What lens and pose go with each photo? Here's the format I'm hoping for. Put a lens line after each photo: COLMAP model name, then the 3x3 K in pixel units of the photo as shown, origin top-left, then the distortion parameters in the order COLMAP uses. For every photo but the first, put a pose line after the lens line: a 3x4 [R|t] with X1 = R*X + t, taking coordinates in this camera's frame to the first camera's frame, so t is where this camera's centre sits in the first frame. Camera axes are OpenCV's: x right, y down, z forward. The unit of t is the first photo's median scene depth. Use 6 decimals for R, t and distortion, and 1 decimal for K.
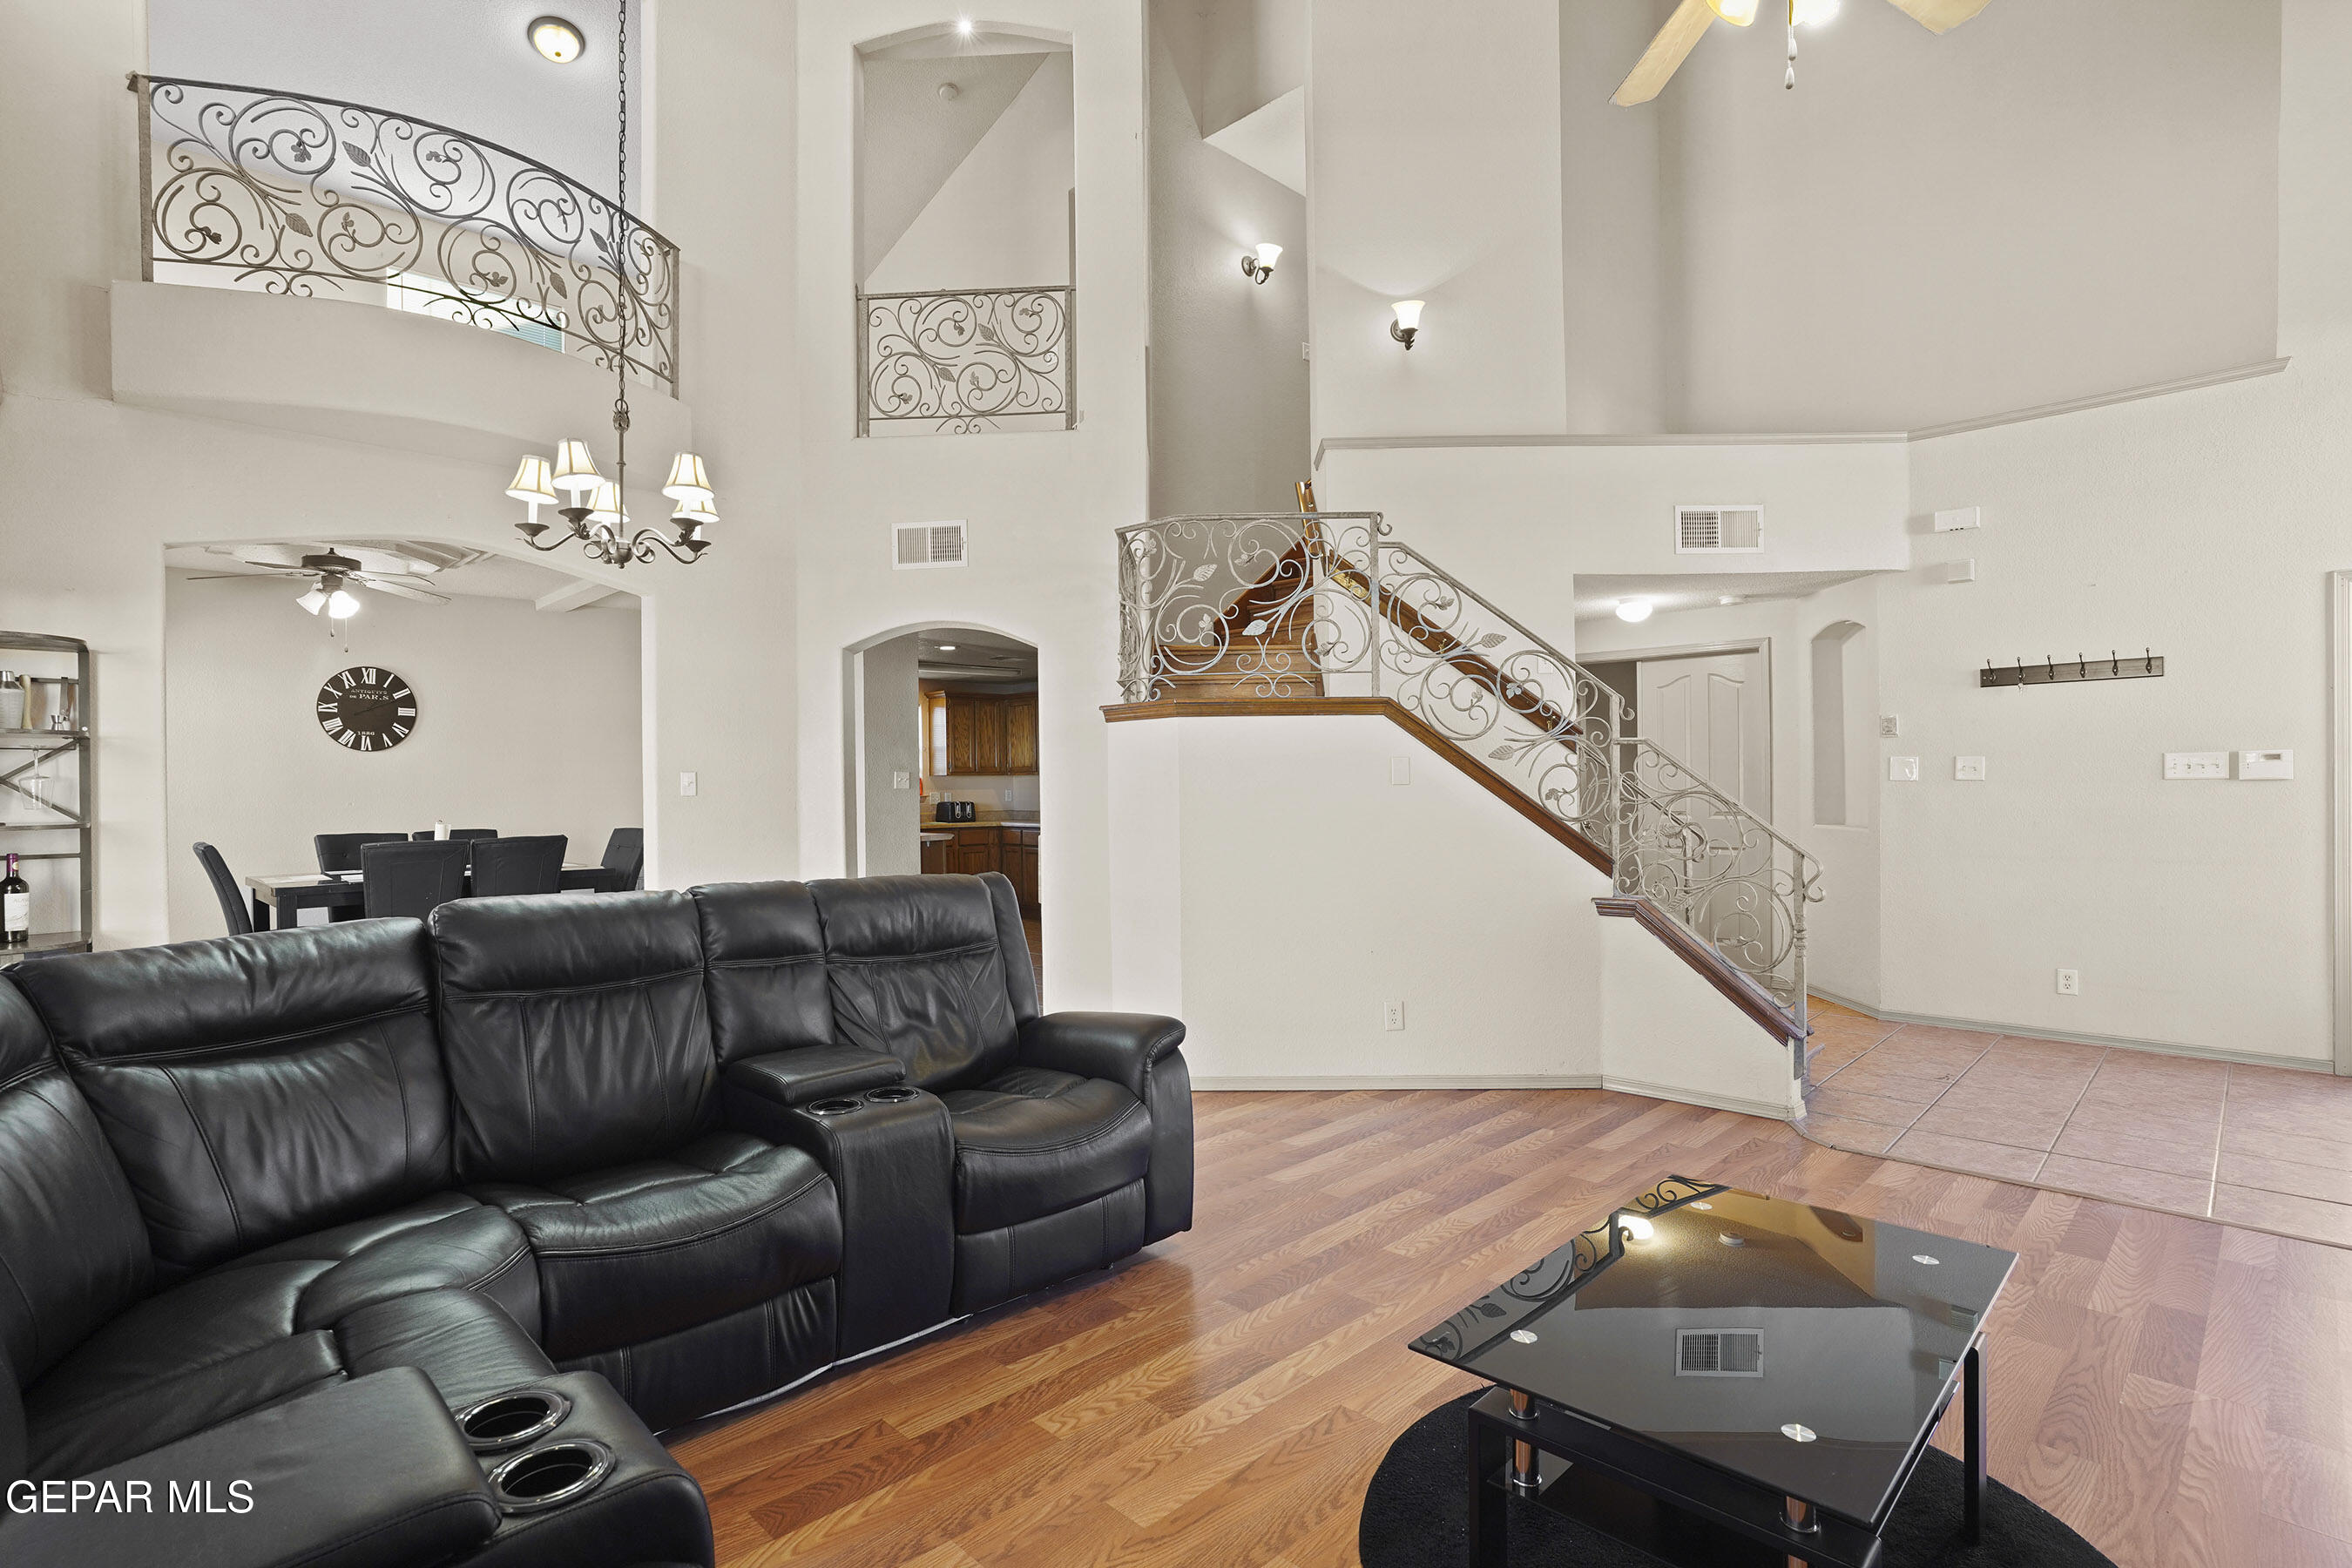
lens RADIAL K [[1156.8, 0, 1148.2], [0, 1156.8, 783.8], [0, 0, 1]] dist [-0.077413, 0.047349]
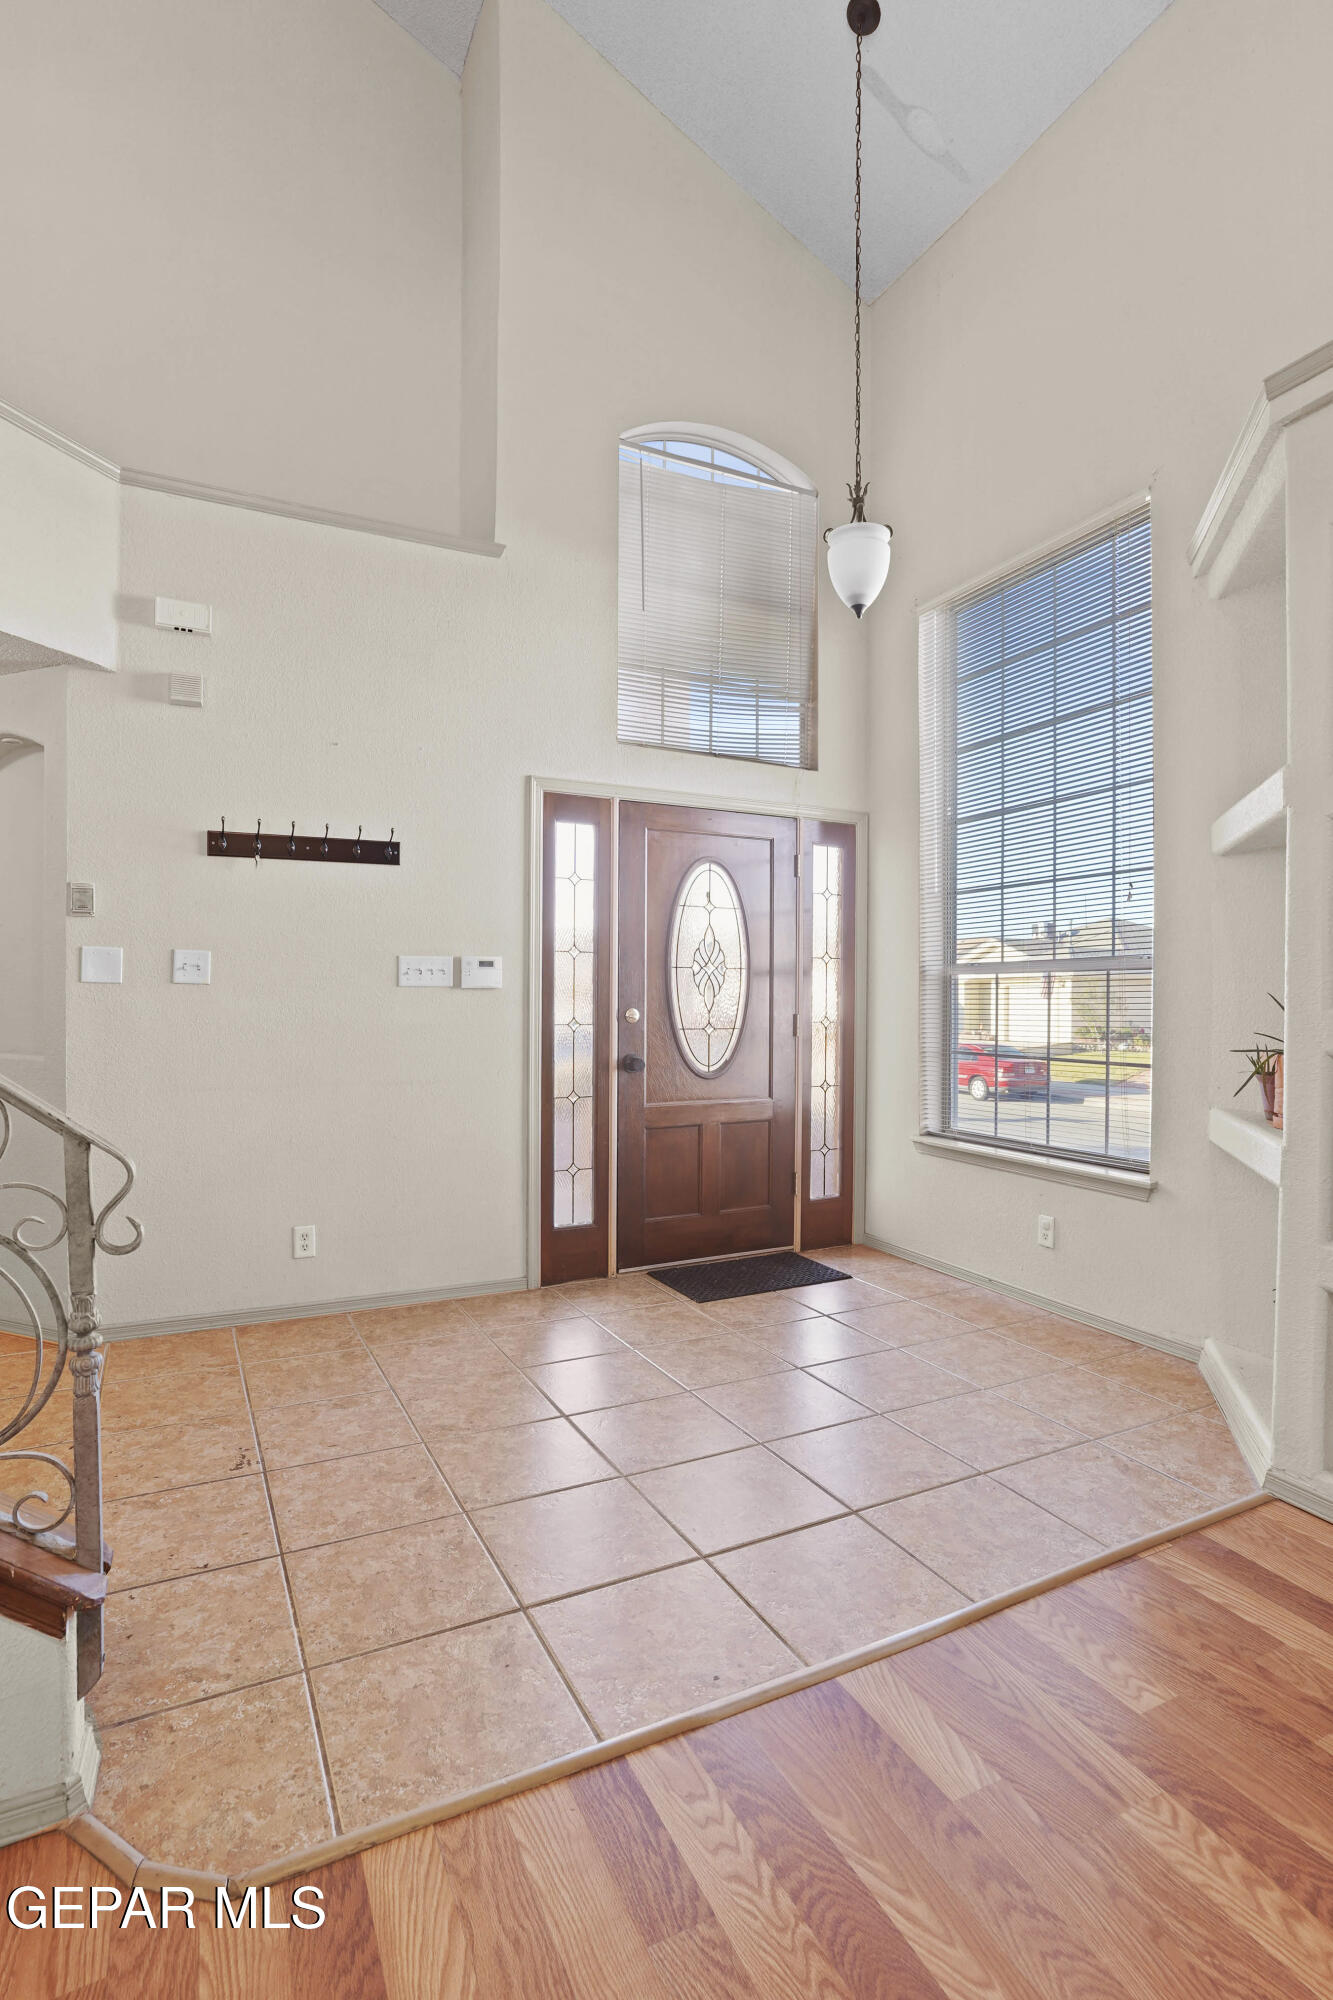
lens RADIAL K [[983.7, 0, 666.6], [0, 983.7, 1007.1], [0, 0, 1]] dist [-0.077413, 0.047349]
pose [[0.297789, 0.000789, 0.954631, 0.252447], [-0.009596, 0.999952, 0.002167, 0.008036], [-0.954584, -0.009805, 0.297782, 0.573458]]
